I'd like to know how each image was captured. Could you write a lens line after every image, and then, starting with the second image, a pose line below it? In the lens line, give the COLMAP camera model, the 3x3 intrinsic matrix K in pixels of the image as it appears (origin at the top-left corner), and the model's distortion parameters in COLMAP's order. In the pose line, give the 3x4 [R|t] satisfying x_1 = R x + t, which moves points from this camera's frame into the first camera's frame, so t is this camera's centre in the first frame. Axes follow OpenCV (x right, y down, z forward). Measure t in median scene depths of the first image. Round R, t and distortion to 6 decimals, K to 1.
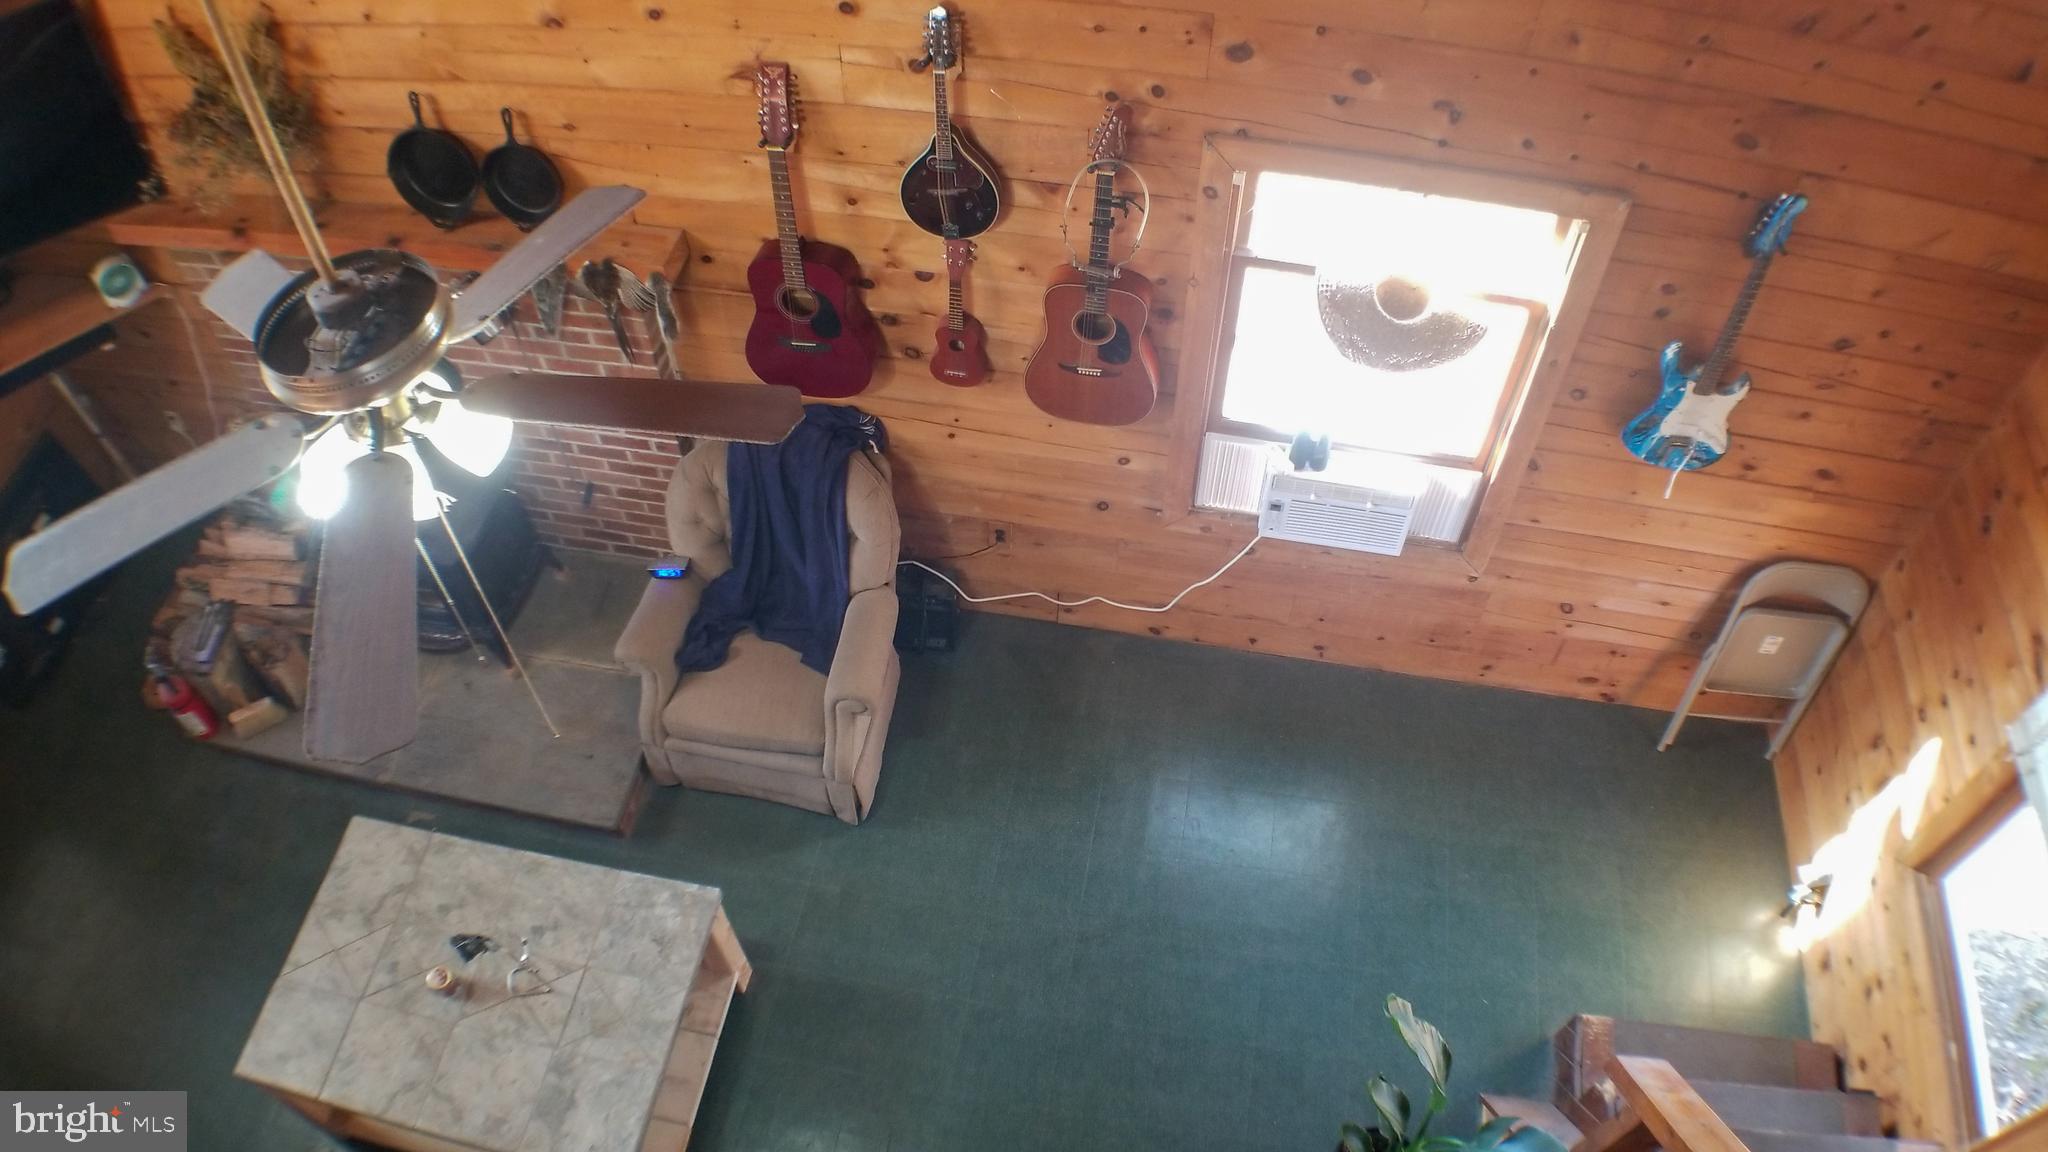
lens RADIAL K [[1355.3, 0, 1059.3], [0, 1355.3, 600.5], [0, 0, 1]] dist [-0.178977, 0.028804]
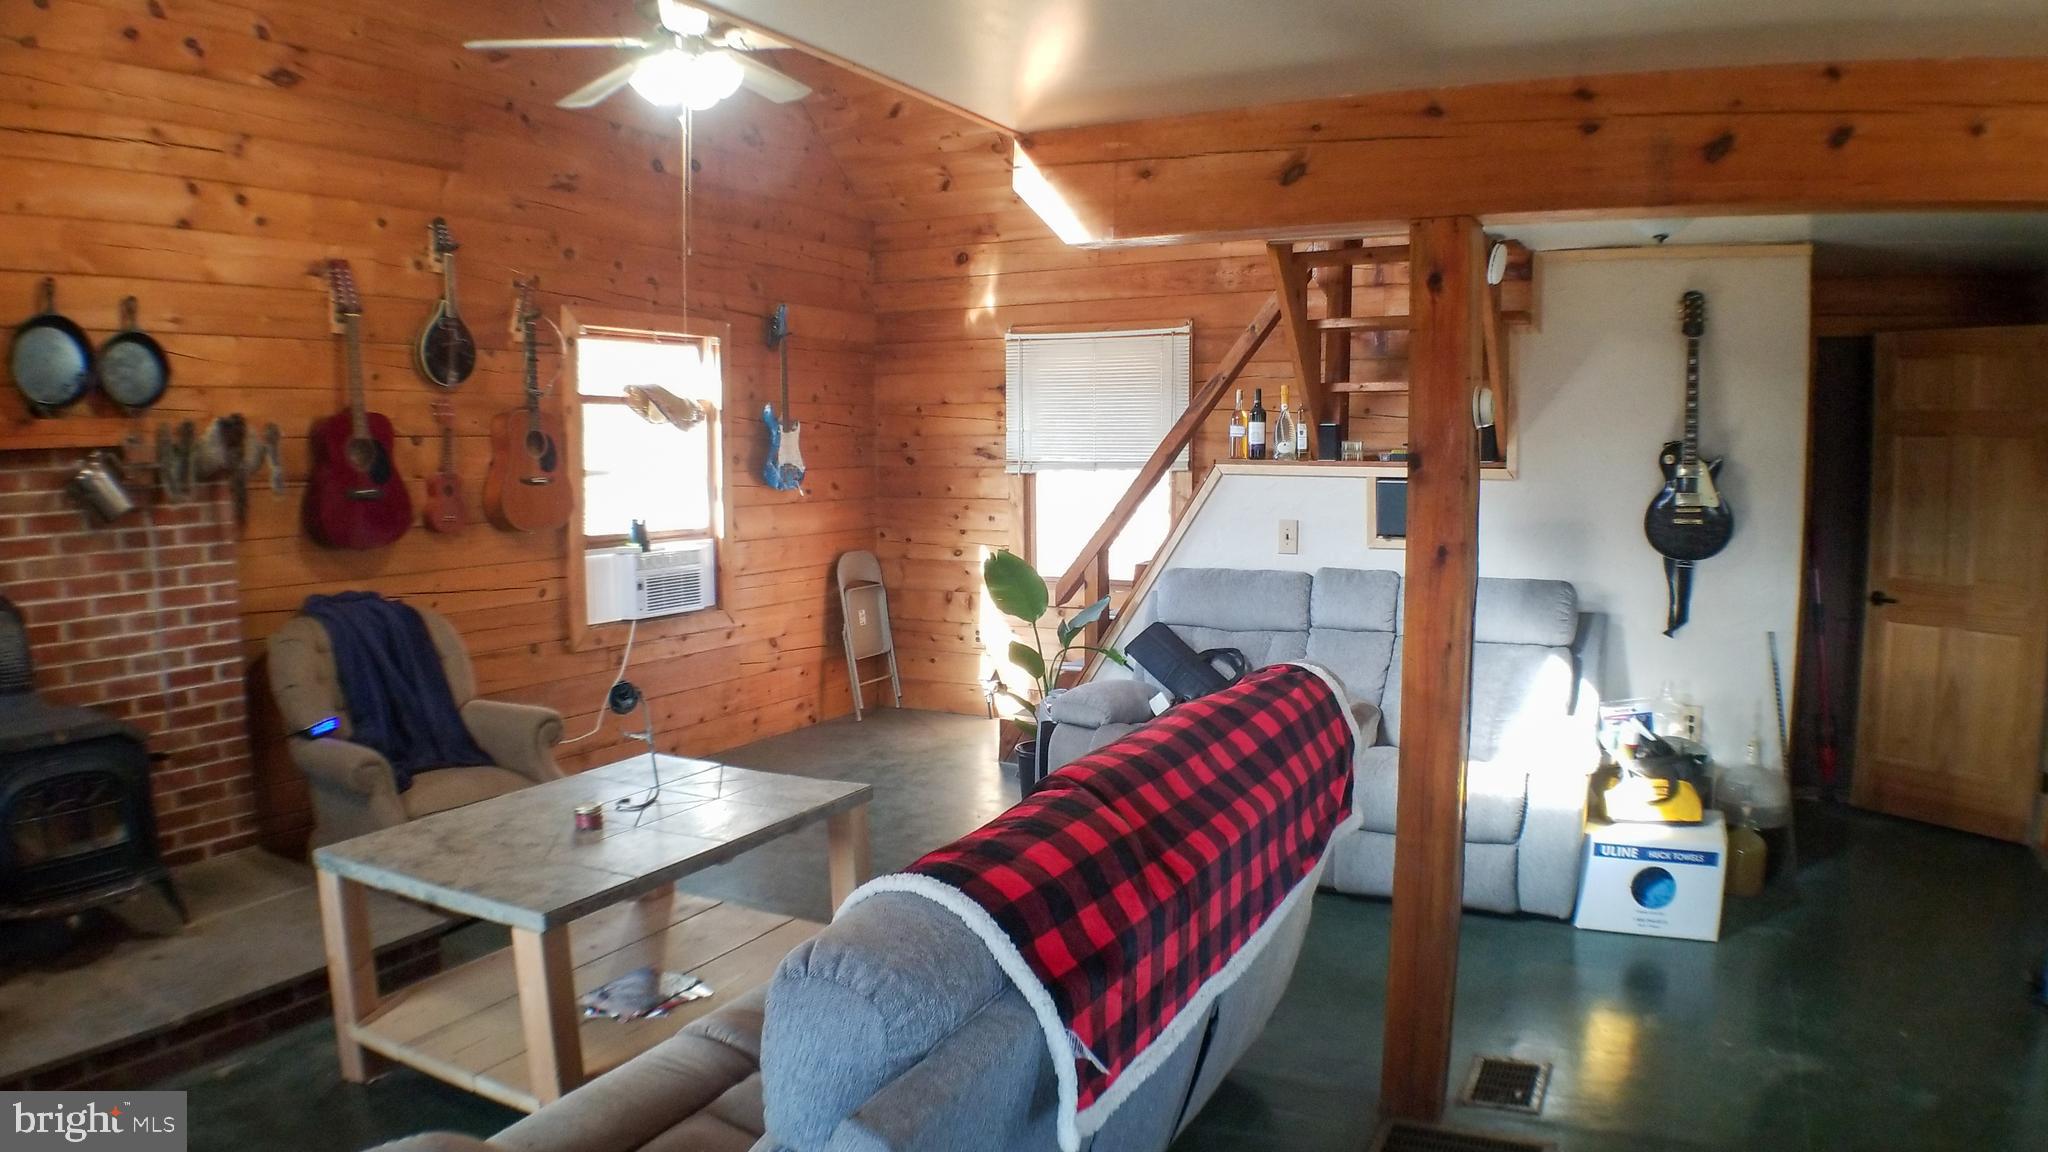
lens RADIAL K [[1329.5, 0, 1041.9], [0, 1329.5, 580.8], [0, 0, 1]] dist [-0.168892, 0.013096]
pose [[0.294886, -0.109186, 0.949274, -1.160914], [0.763578, 0.624171, -0.165409, 0.541147], [-0.574449, 0.773621, 0.267431, 0.414519]]
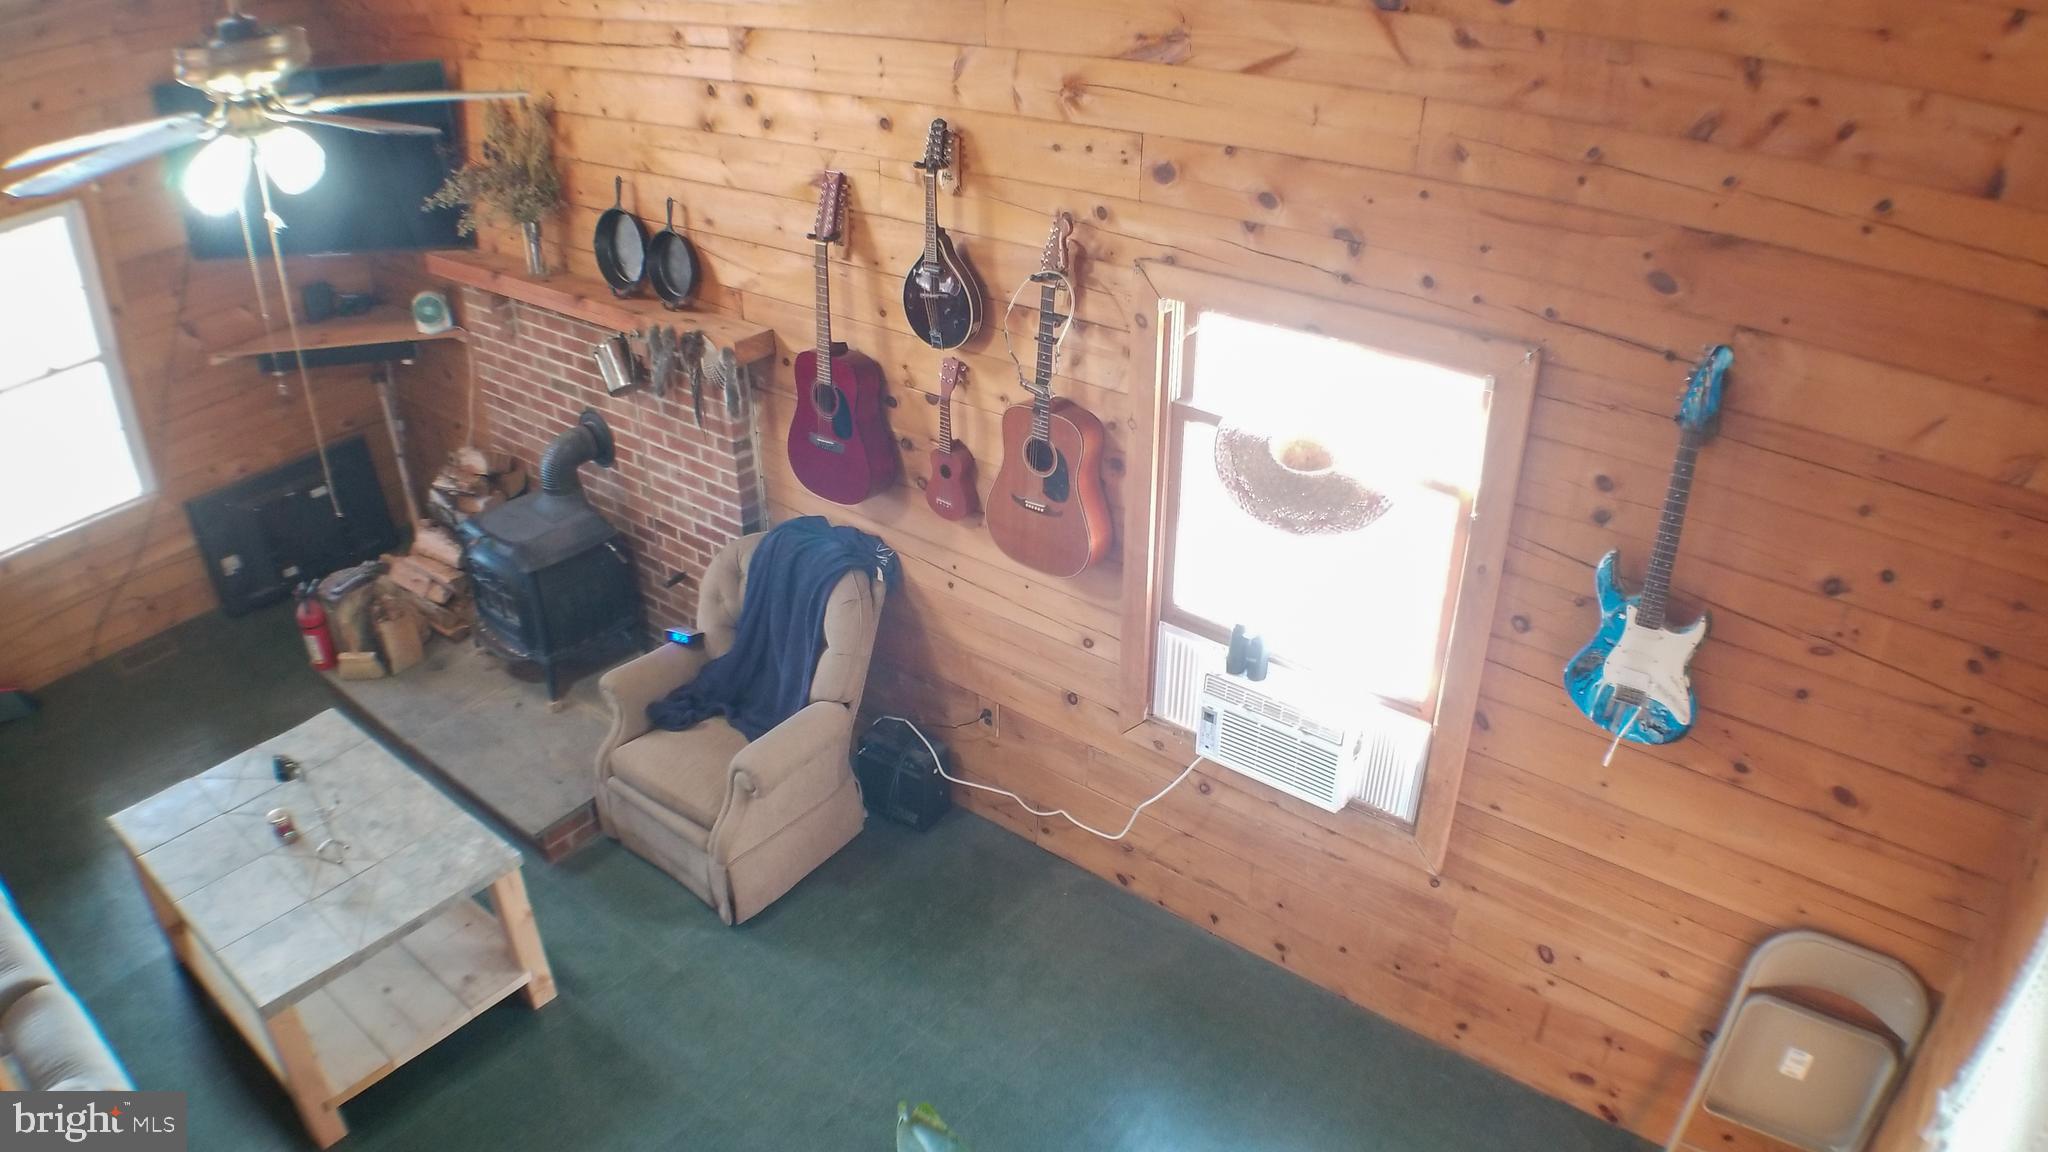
lens RADIAL K [[1363.6, 0, 1024.0], [0, 1363.6, 576.0], [0, 0, 1]] dist [-0.177429, 0.026116]
pose [[0.876906, 0.215625, -0.429583, 0.470797], [-0.368253, 0.875765, -0.312132, 0.199243], [0.308910, 0.431905, 0.847368, 0.160468]]
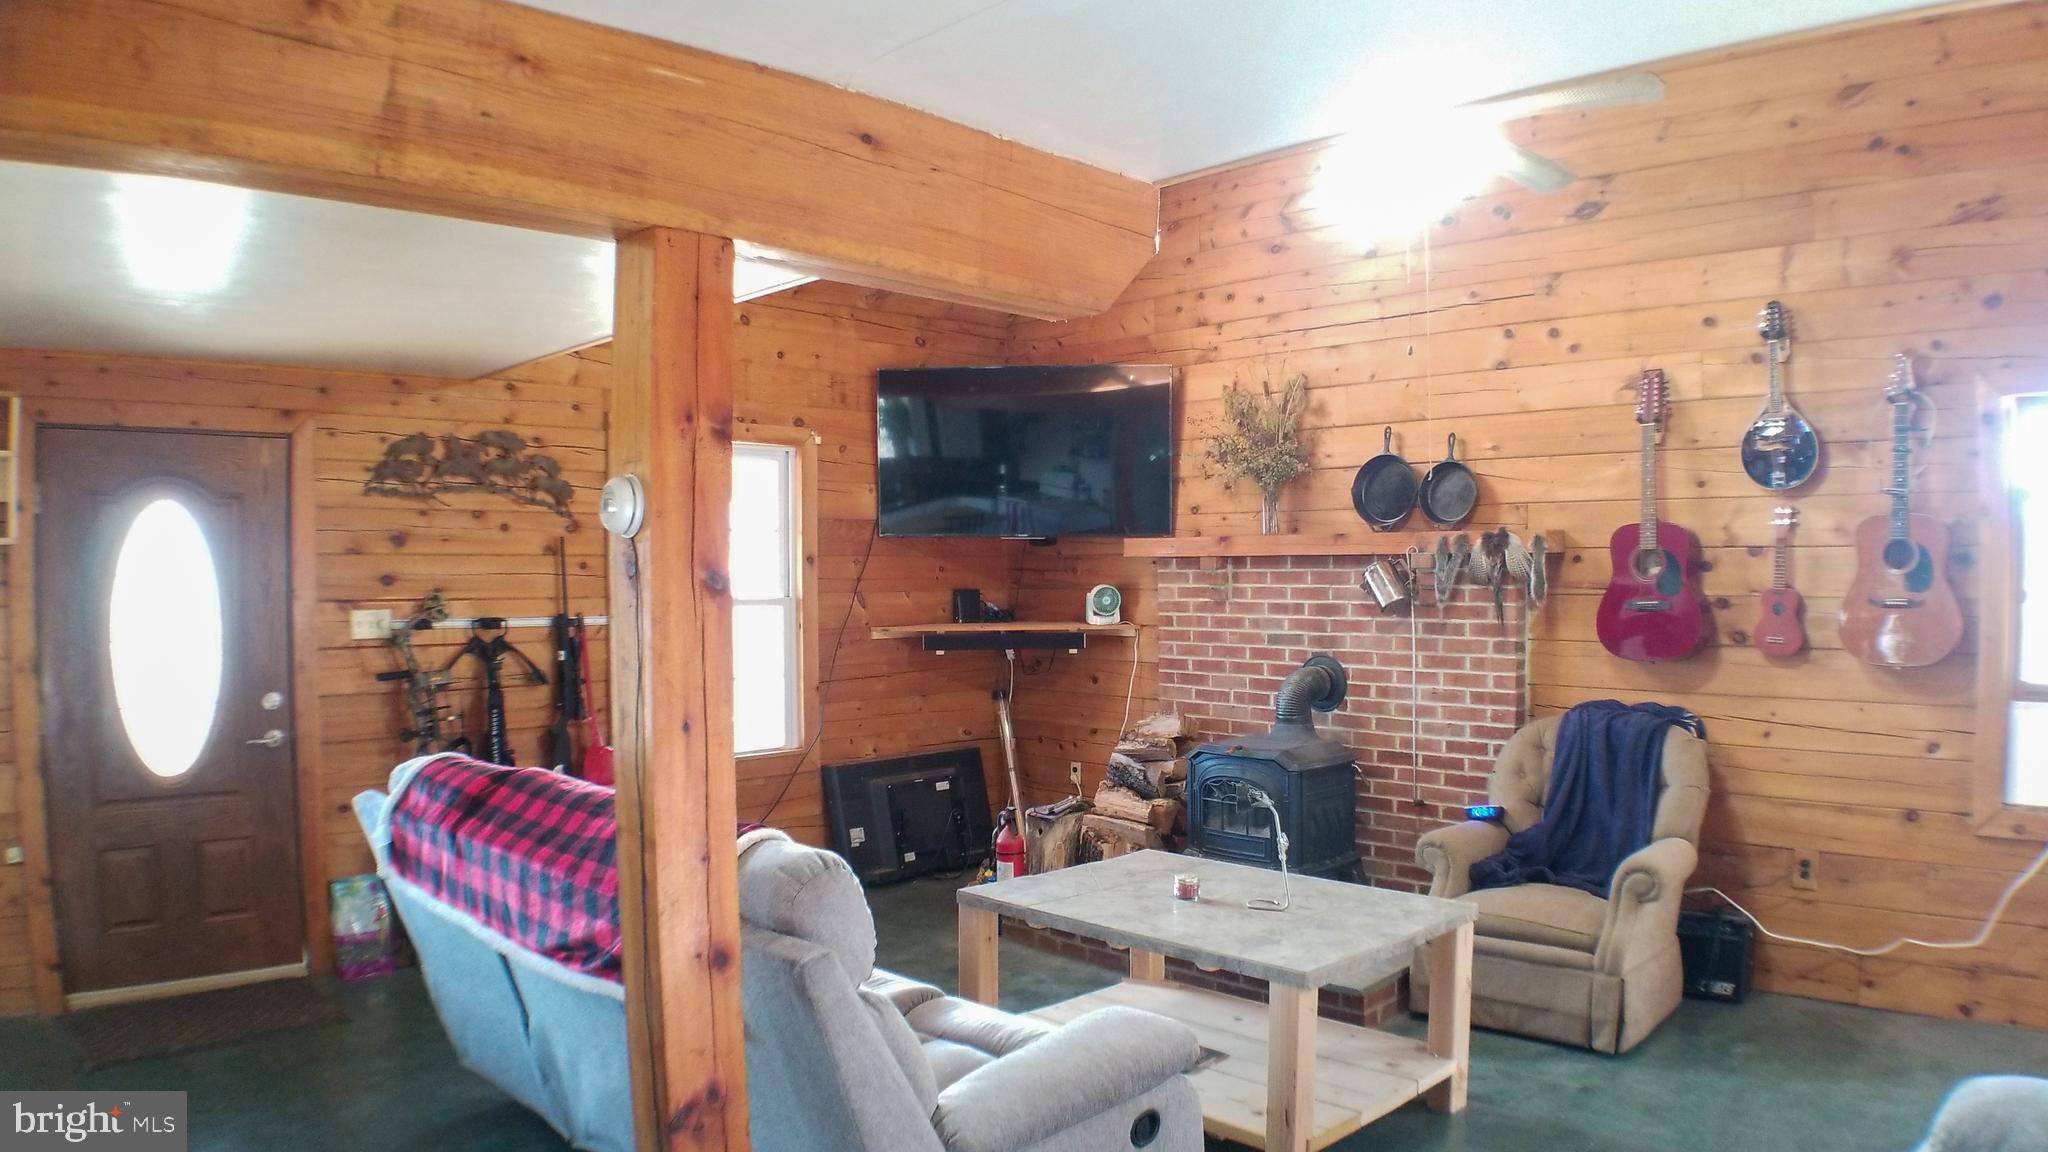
lens RADIAL K [[1363.6, 0, 1024.0], [0, 1363.6, 576.0], [0, 0, 1]] dist [-0.177429, 0.026116]
pose [[0.816499, -0.010727, -0.577247, 0.033578], [-0.451161, 0.612022, -0.649526, 0.843964], [0.360255, 0.790768, 0.494876, 0.201757]]
